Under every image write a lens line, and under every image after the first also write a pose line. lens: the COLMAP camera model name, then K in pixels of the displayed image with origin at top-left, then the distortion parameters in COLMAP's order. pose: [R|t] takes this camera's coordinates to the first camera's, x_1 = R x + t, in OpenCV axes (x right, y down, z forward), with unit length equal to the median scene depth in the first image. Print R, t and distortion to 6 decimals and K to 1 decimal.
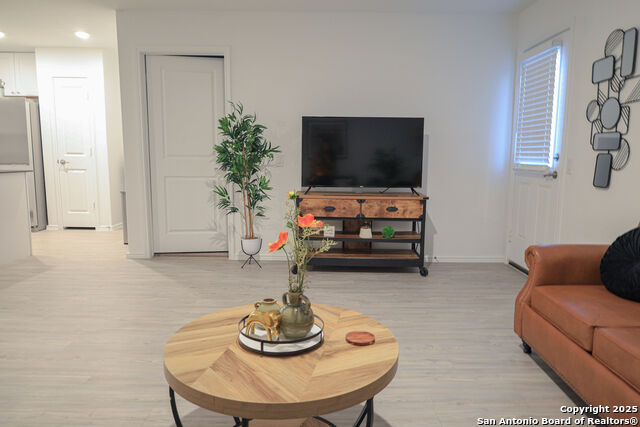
lens RADIAL K [[437.0, 0, 324.6], [0, 437.0, 210.3], [0, 0, 1]] dist [-0.006506, -0.003056]
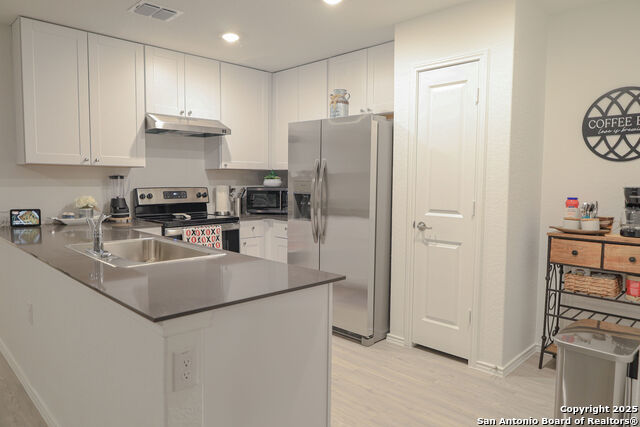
lens RADIAL K [[437.0, 0, 317.5], [0, 437.0, 212.1], [0, 0, 1]] dist [-0.006506, -0.003056]
pose [[0.718704, 0.048159, -0.693647, -0.316903], [-0.091494, 0.995474, -0.025684, -0.102224], [0.689271, 0.081923, 0.719857, 0.516745]]
